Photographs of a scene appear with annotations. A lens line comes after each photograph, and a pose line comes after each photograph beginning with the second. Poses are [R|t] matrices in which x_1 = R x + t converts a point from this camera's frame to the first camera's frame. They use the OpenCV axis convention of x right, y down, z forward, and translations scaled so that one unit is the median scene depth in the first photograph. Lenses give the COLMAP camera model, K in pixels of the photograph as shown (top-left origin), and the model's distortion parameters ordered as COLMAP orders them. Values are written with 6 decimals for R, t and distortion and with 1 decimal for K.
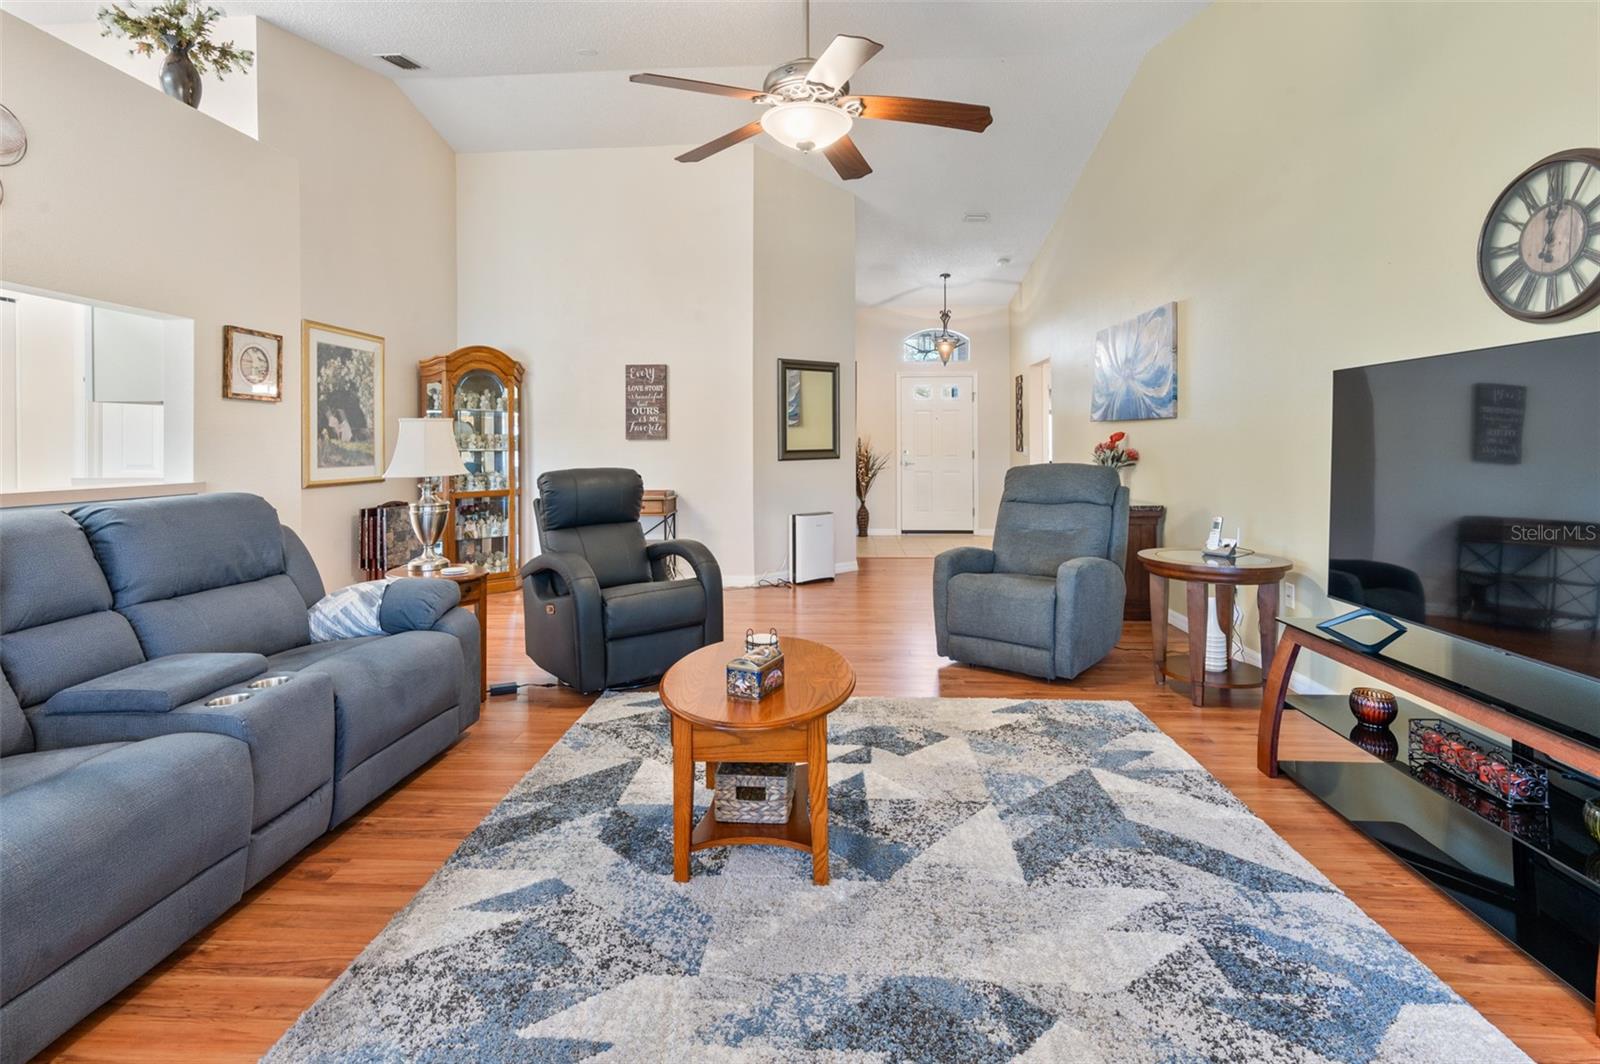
lens RADIAL K [[767.5, 0, 794.4], [0, 767.5, 444.0], [0, 0, 1]] dist [0.000741, 0.001247]
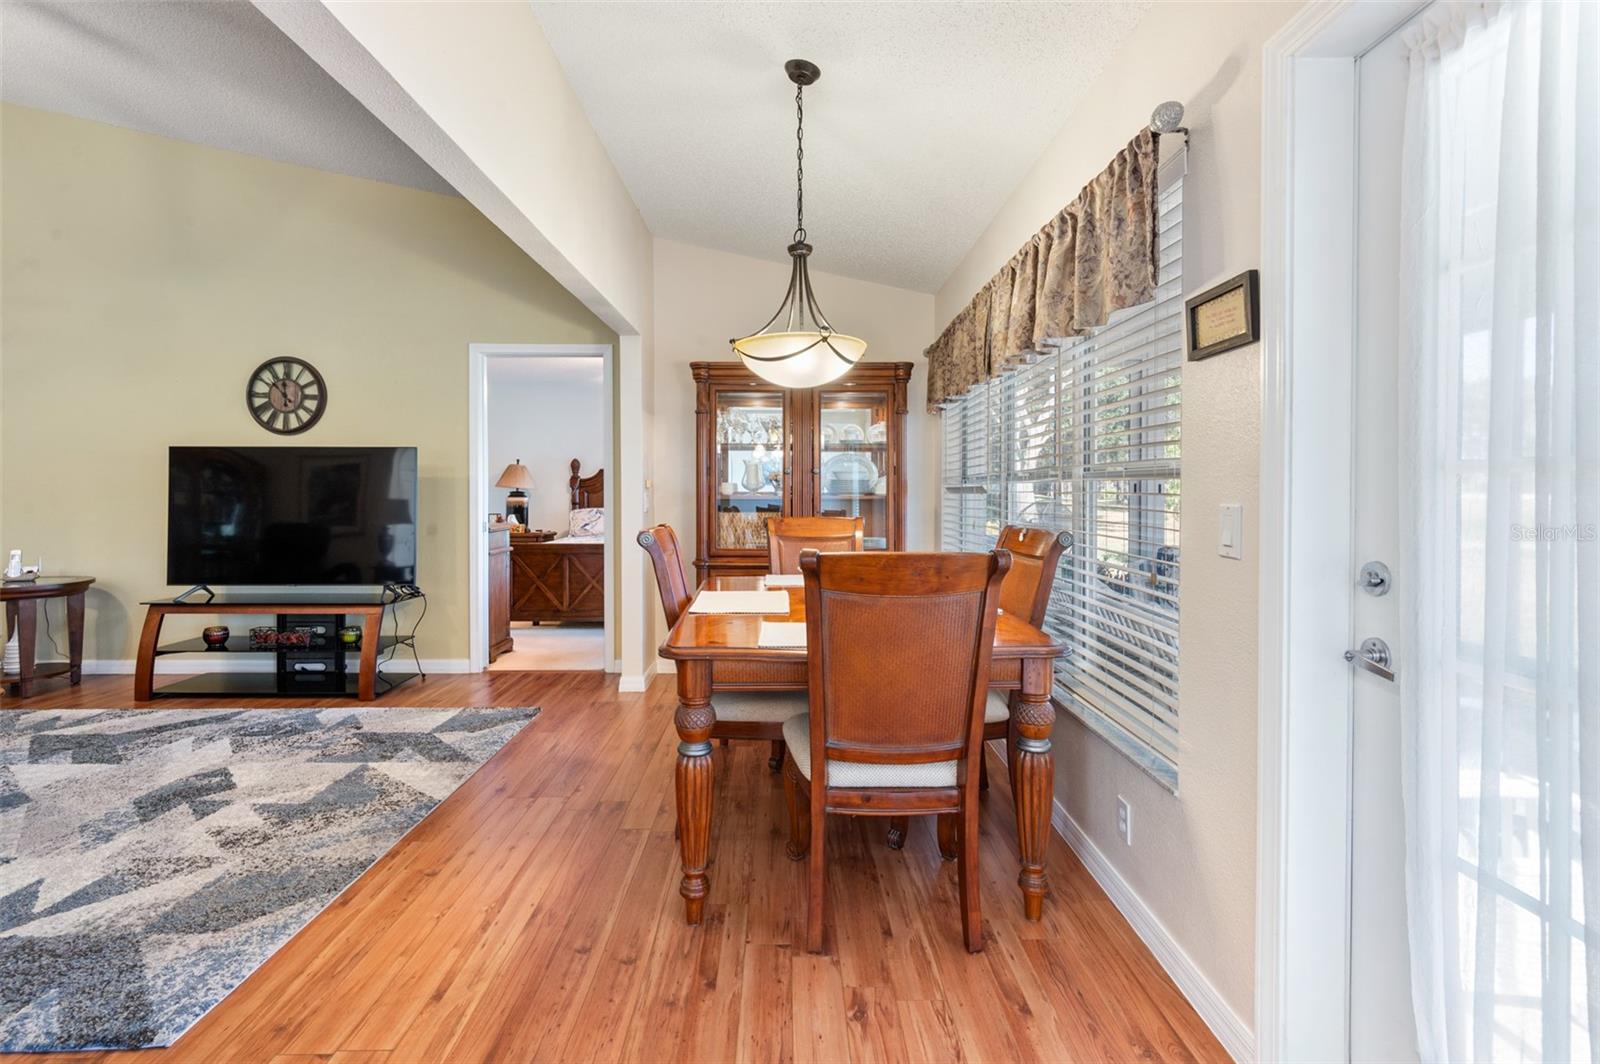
lens RADIAL K [[746.4, 0, 798.8], [0, 746.4, 497.8], [0, 0, 1]] dist [0.001362, 0.001163]
pose [[-0.079893, -0.004600, 0.996793, -0.996645], [-0.001833, 0.999988, 0.004467, 0.003862], [-0.996802, -0.001470, -0.079900, -0.211314]]
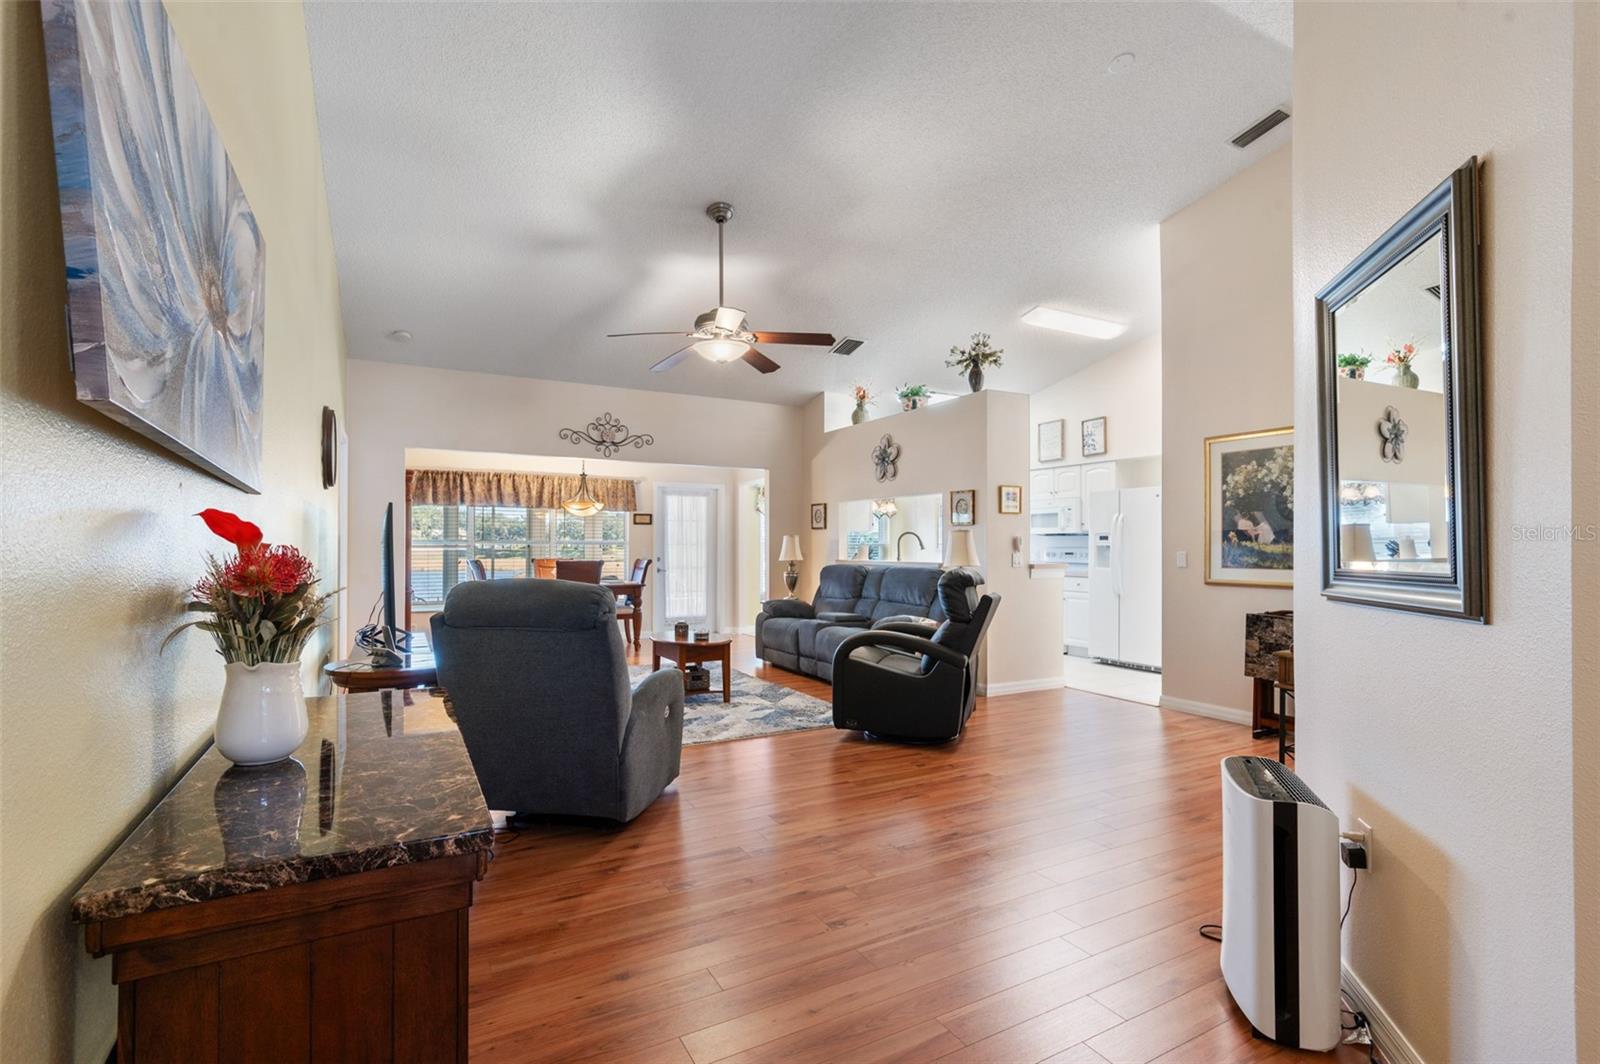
lens RADIAL K [[725.8, 0, 789.2], [0, 725.8, 539.8], [0, 0, 1]] dist [0.001356, 0.000134]
pose [[-0.848175, -0.000778, -0.529715, 0.798324], [0.003586, 0.999968, -0.007210, -0.006580], [0.529704, -0.008015, -0.848145, 2.709943]]
